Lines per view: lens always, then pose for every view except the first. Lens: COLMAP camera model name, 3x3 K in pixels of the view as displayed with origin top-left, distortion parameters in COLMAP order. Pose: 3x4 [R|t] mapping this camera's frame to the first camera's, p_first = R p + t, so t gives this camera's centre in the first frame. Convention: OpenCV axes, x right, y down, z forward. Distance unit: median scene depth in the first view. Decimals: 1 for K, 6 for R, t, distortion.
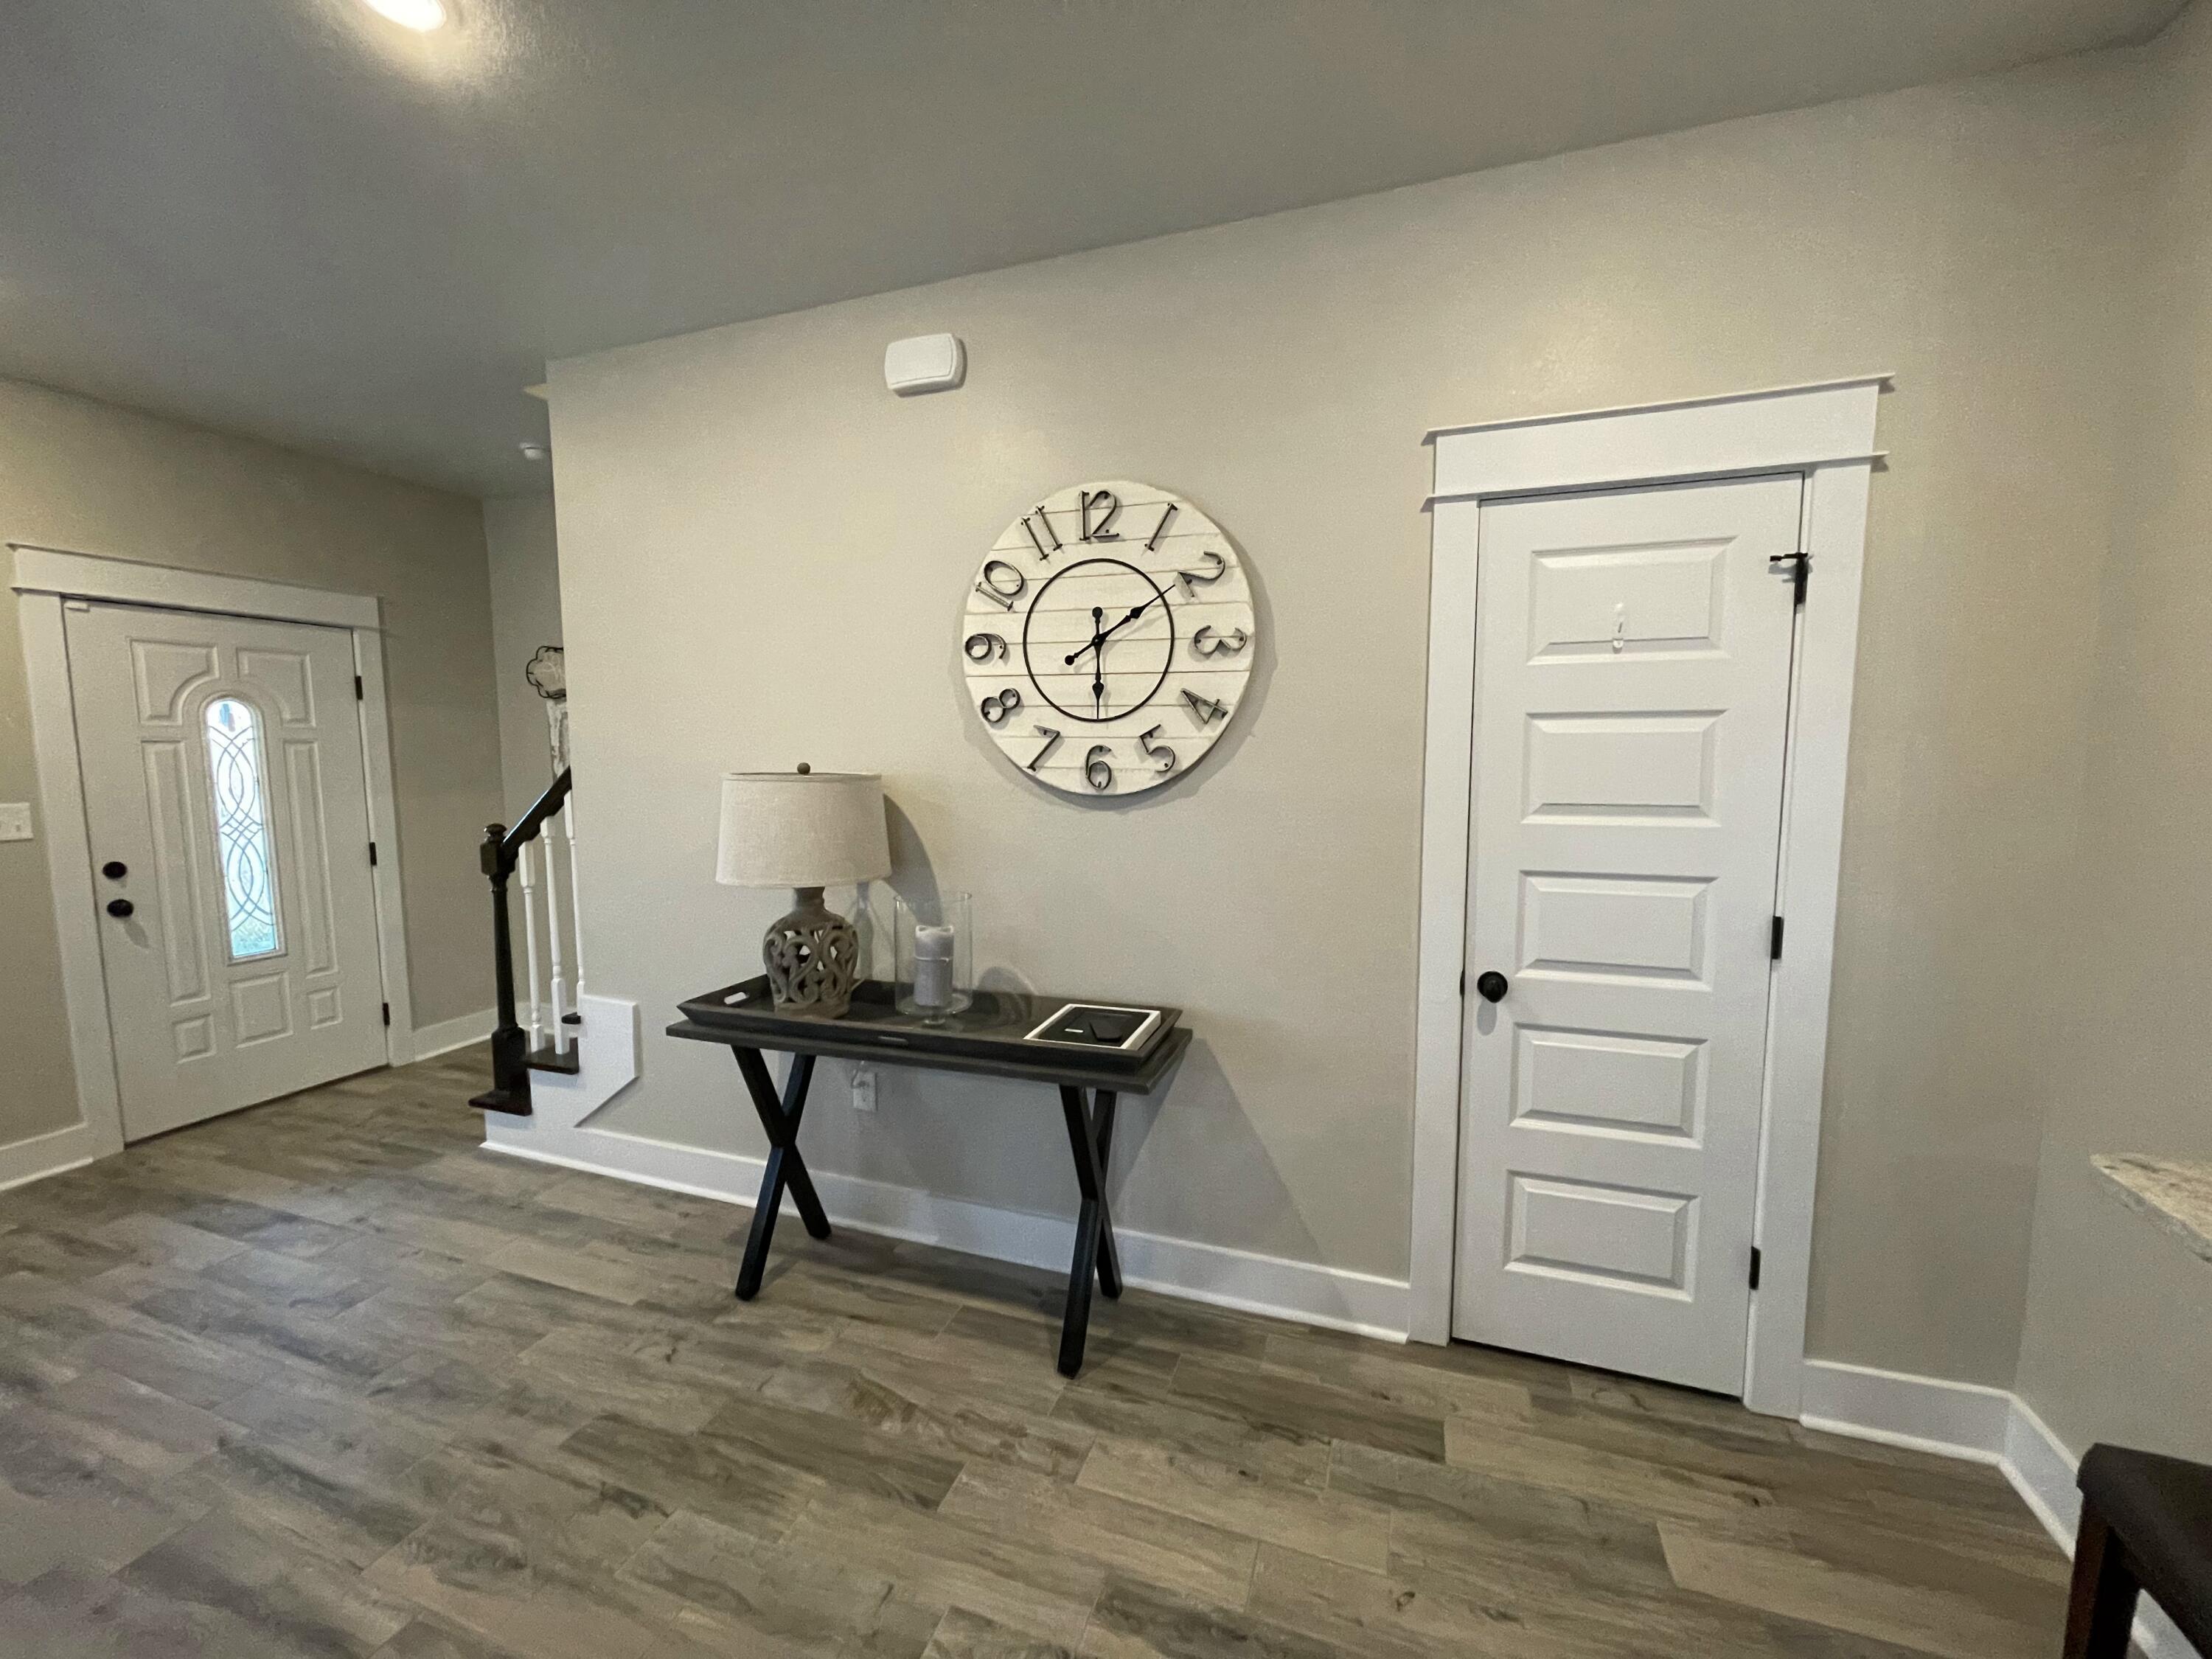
lens RADIAL K [[889.0, 0, 1096.8], [0, 889.0, 834.3], [0, 0, 1]] dist [-0.003099, 0.000176]
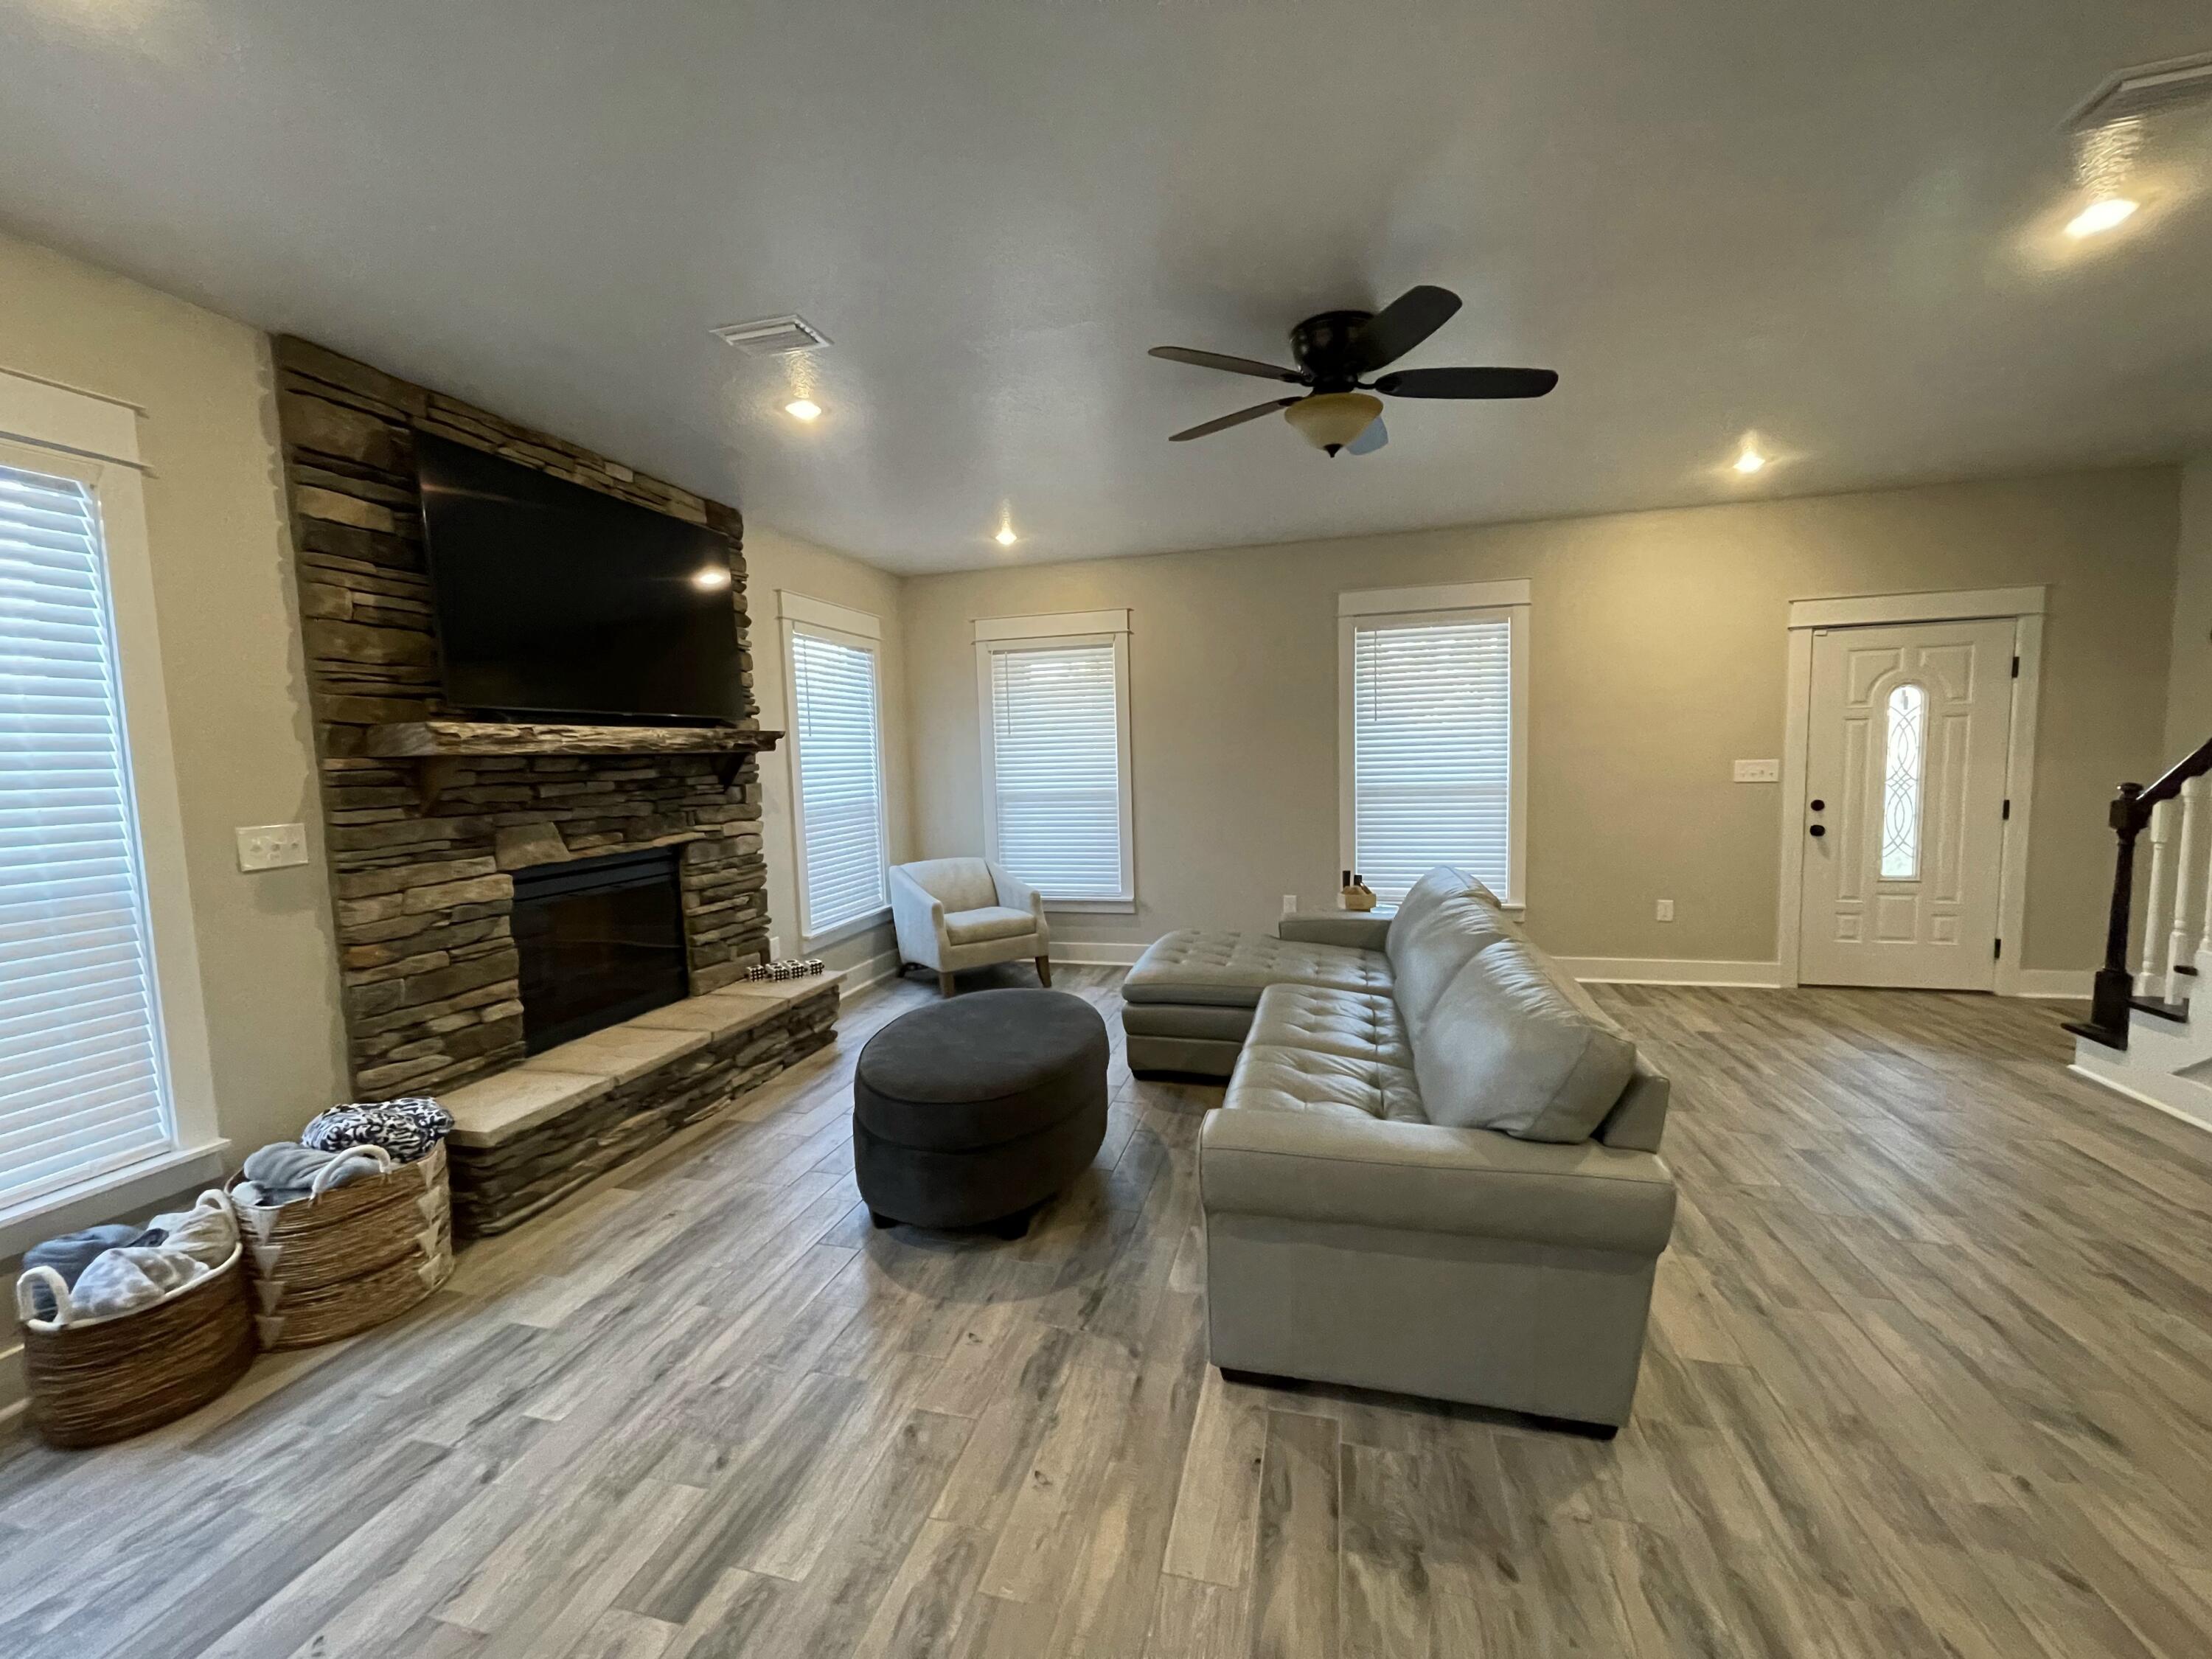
lens RADIAL K [[889.0, 0, 1099.6], [0, 889.0, 836.8], [0, 0, 1]] dist [-0.003099, 0.000176]
pose [[0.078336, 0.092532, -0.992623, 0.331526], [-0.067600, 0.993884, 0.087315, 0.047965], [0.994632, 0.060262, 0.084112, -0.373176]]
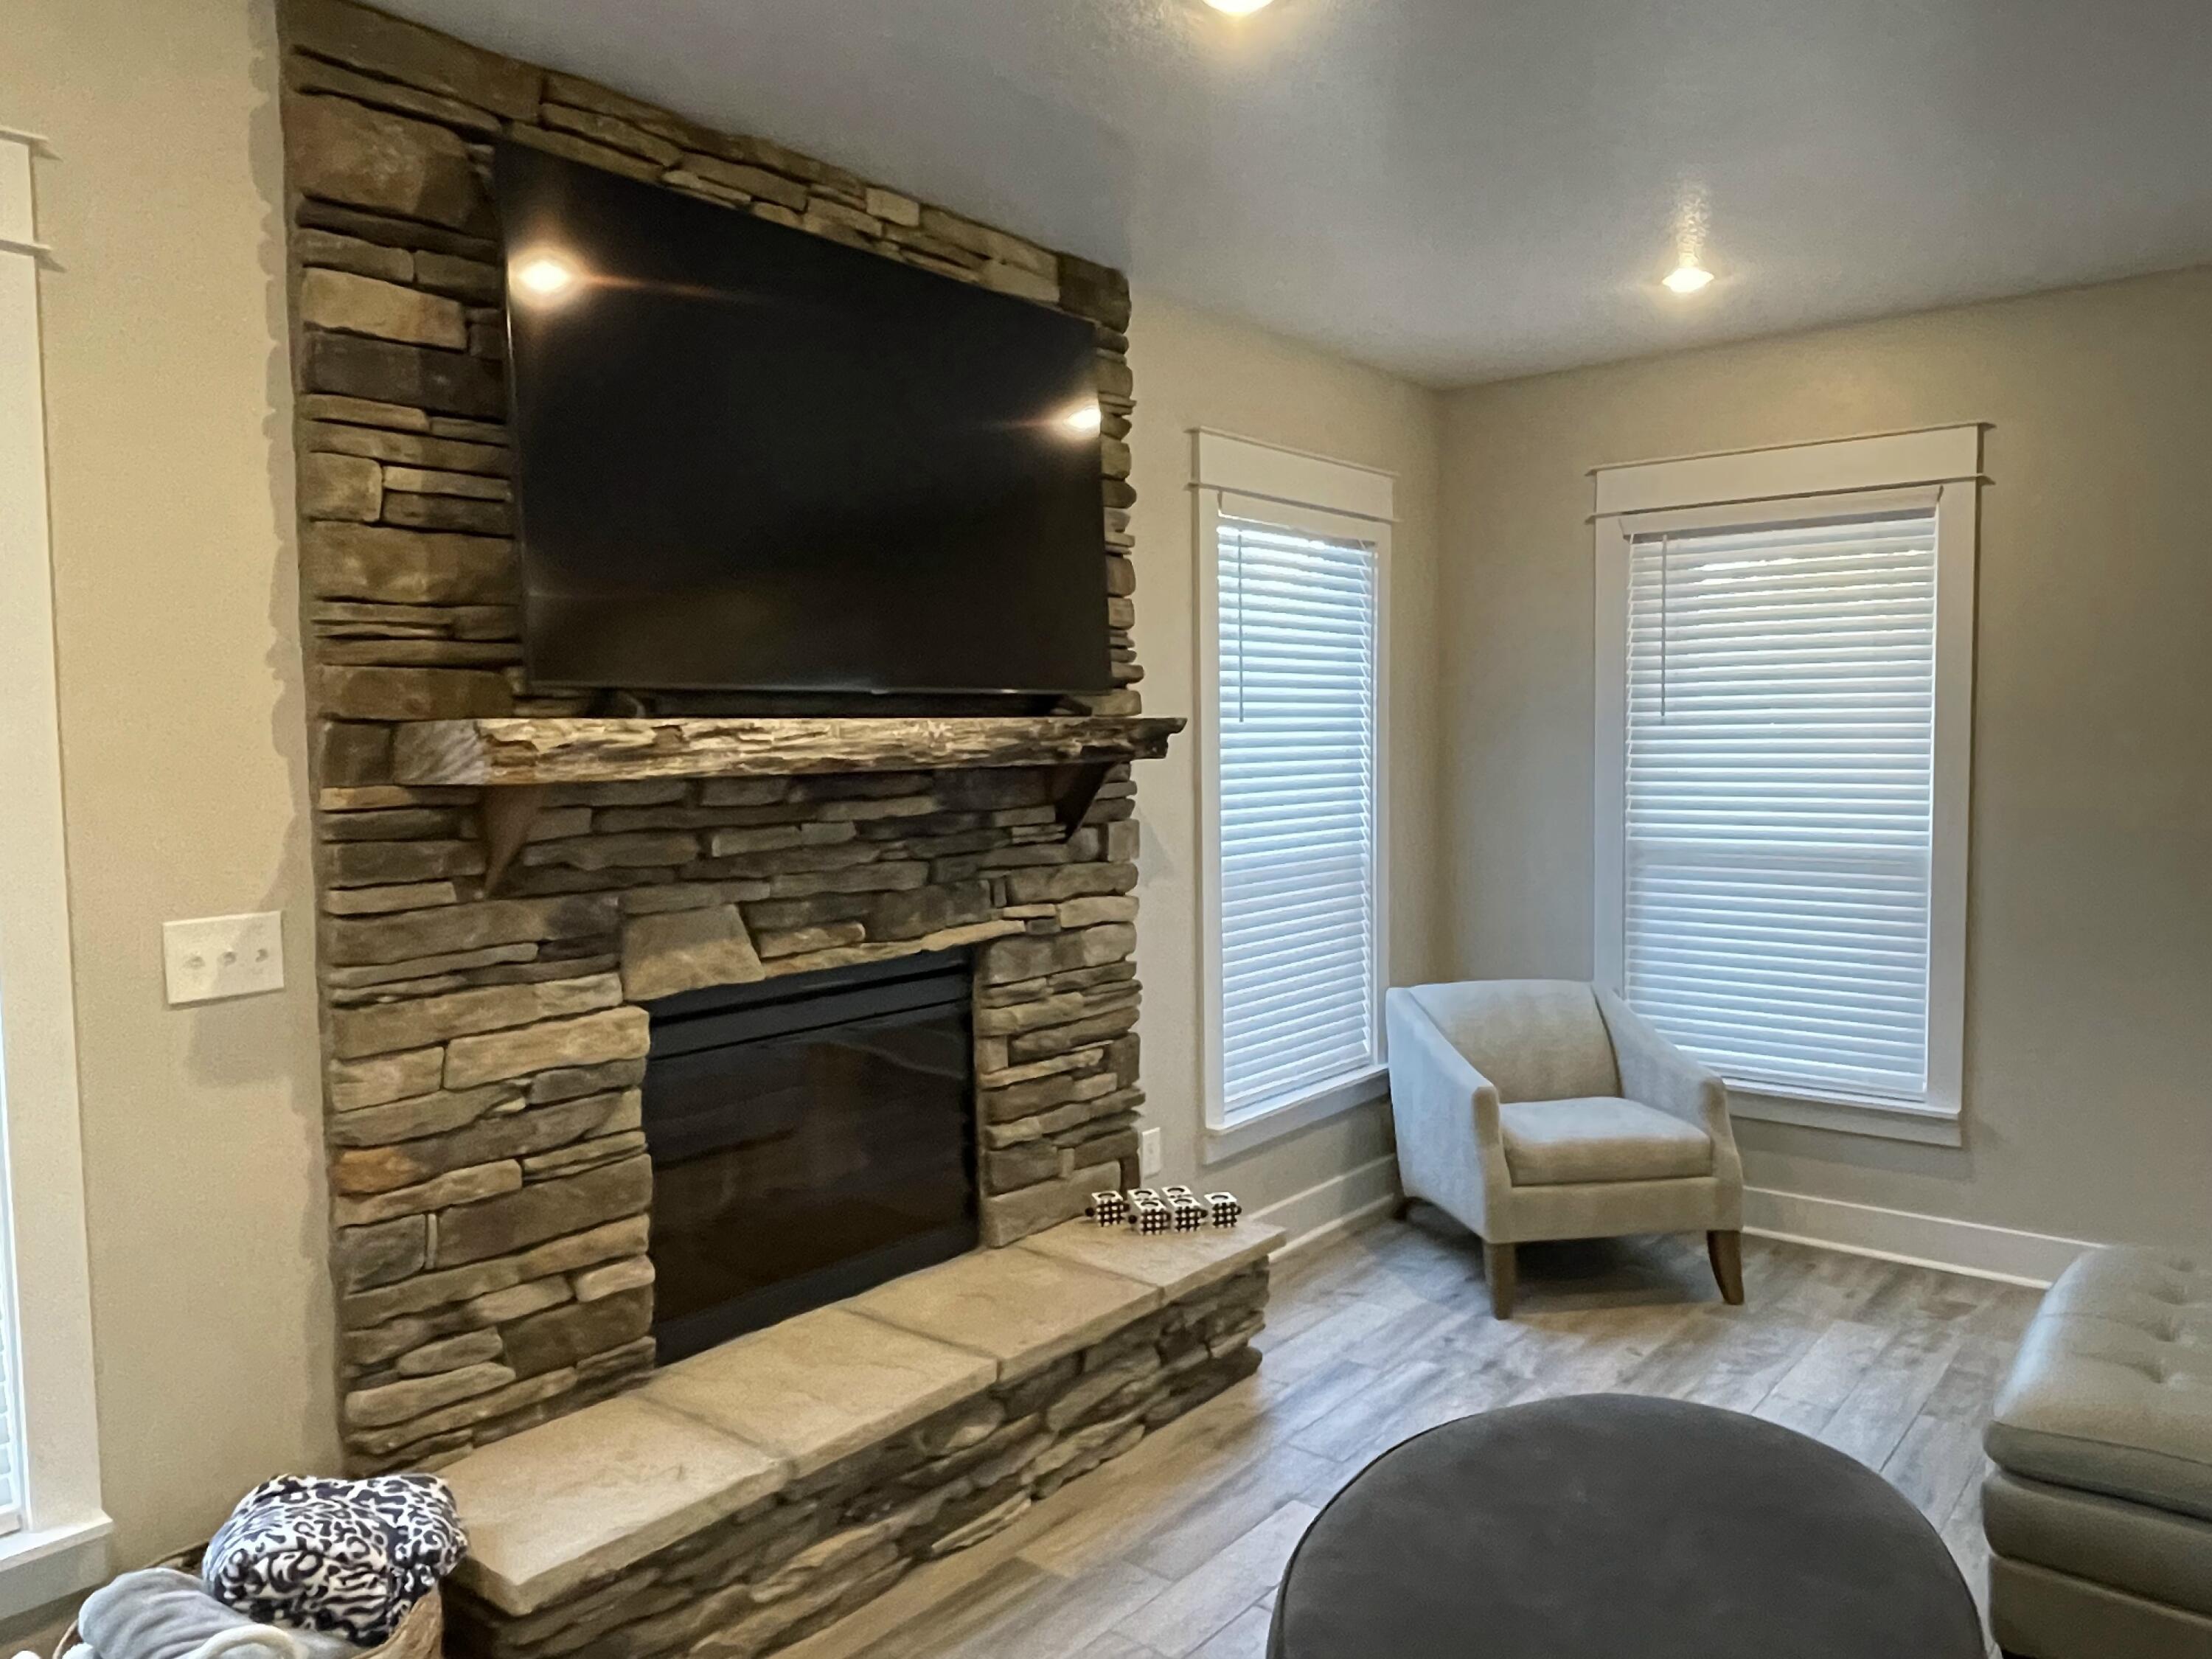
lens RADIAL K [[1557.3, 0, 1090.6], [0, 1557.3, 834.1], [0, 0, 1]] dist [0.010096, -0.024039]
pose [[-0.341530, 0.065565, -0.937581, 0.015491], [-0.076609, 0.992302, 0.097298, 0.015037], [0.936743, 0.105057, -0.333878, -0.424558]]
